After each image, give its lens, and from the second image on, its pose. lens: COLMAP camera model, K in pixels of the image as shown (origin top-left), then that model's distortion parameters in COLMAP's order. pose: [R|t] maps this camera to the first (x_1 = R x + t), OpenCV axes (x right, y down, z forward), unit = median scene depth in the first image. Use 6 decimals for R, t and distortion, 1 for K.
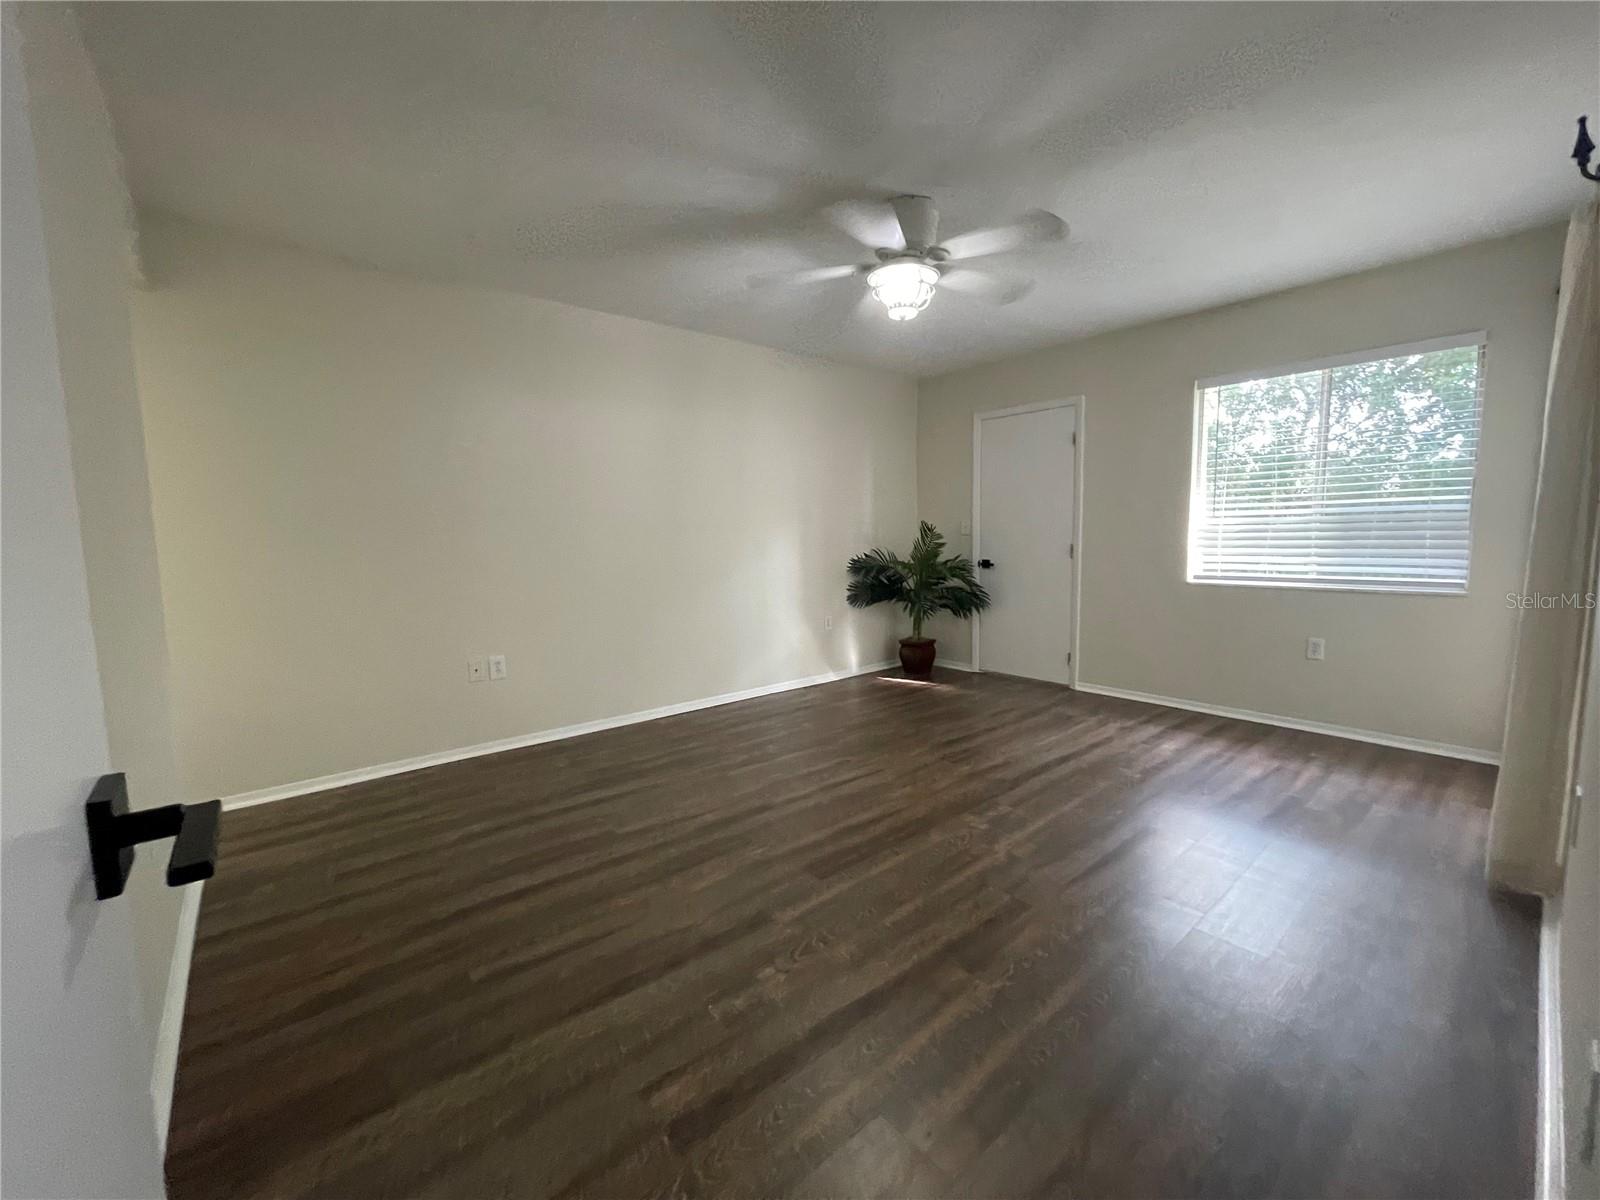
lens RADIAL K [[644.0, 0, 791.0], [0, 644.0, 594.3], [0, 0, 1]] dist [-0.004185, 0.001105]
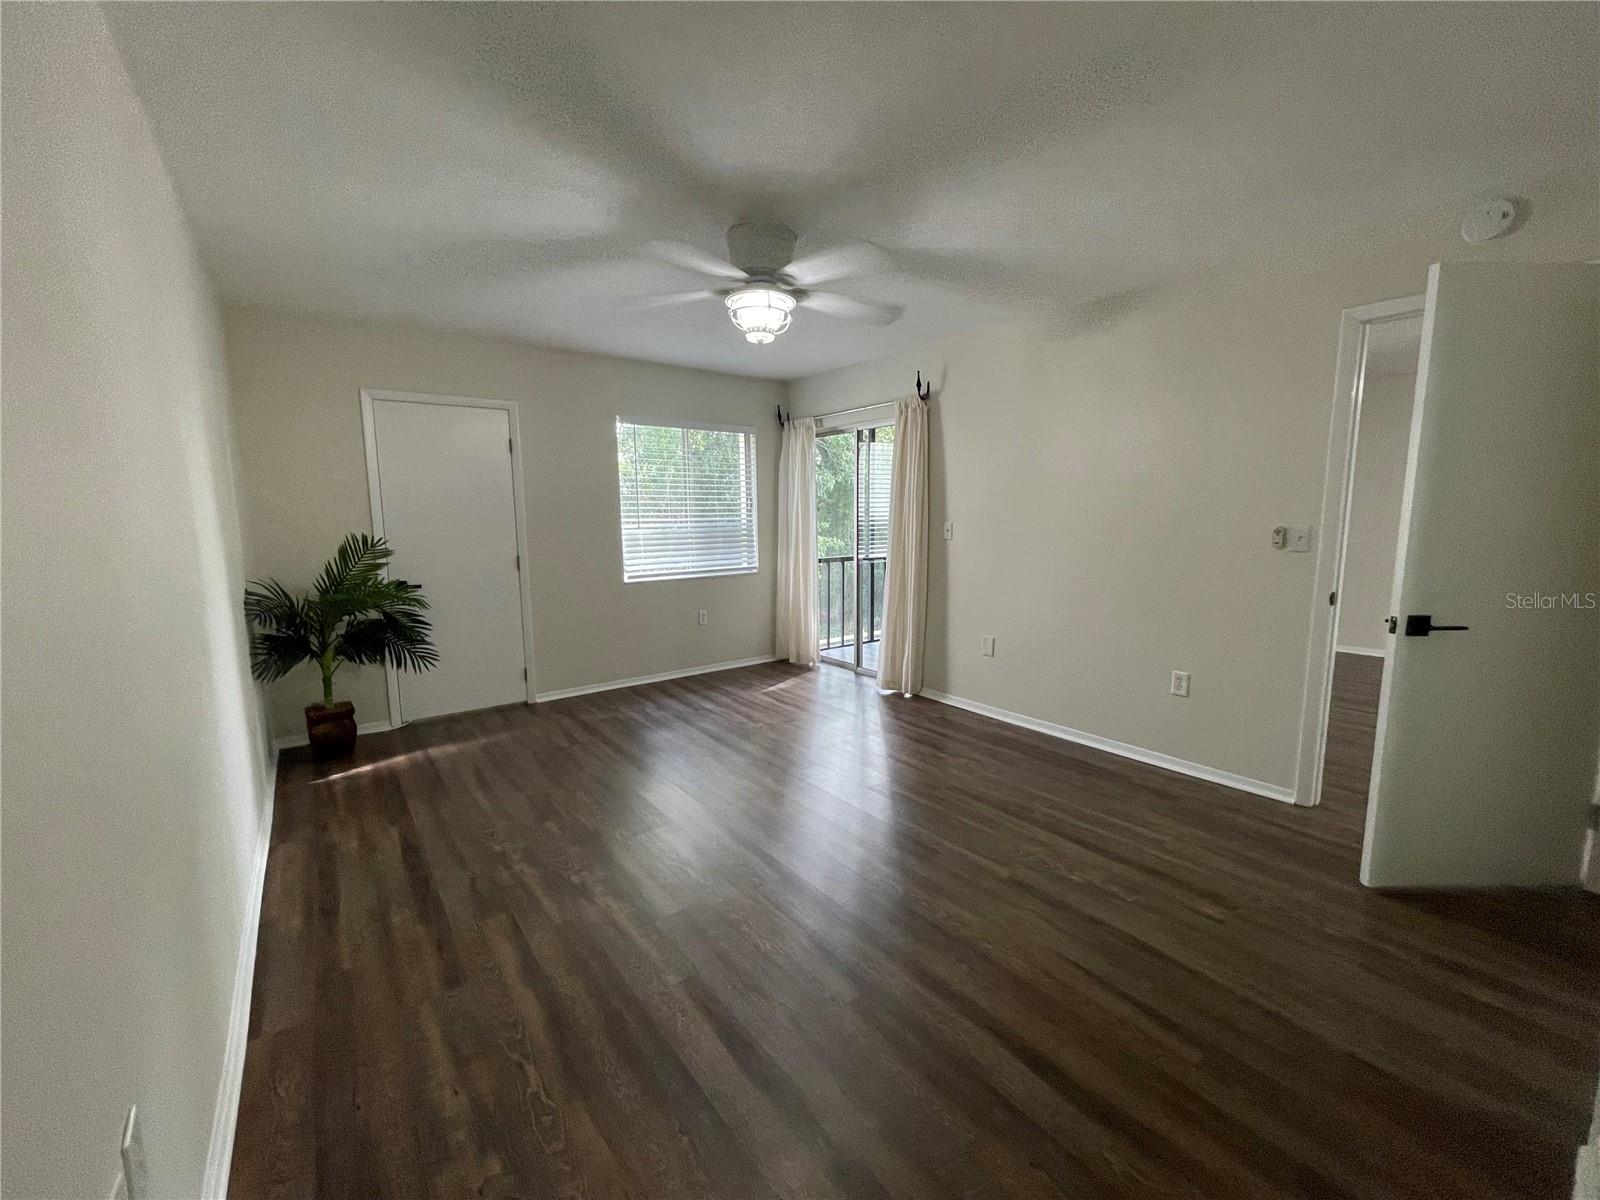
lens RADIAL K [[644.0, 0, 789.6], [0, 644.0, 605.1], [0, 0, 1]] dist [-0.004185, 0.001105]
pose [[0.060271, -0.126888, 0.990084, -0.610236], [0.101701, 0.987506, 0.120366, -0.097349], [-0.992988, 0.093438, 0.072422, 0.652140]]
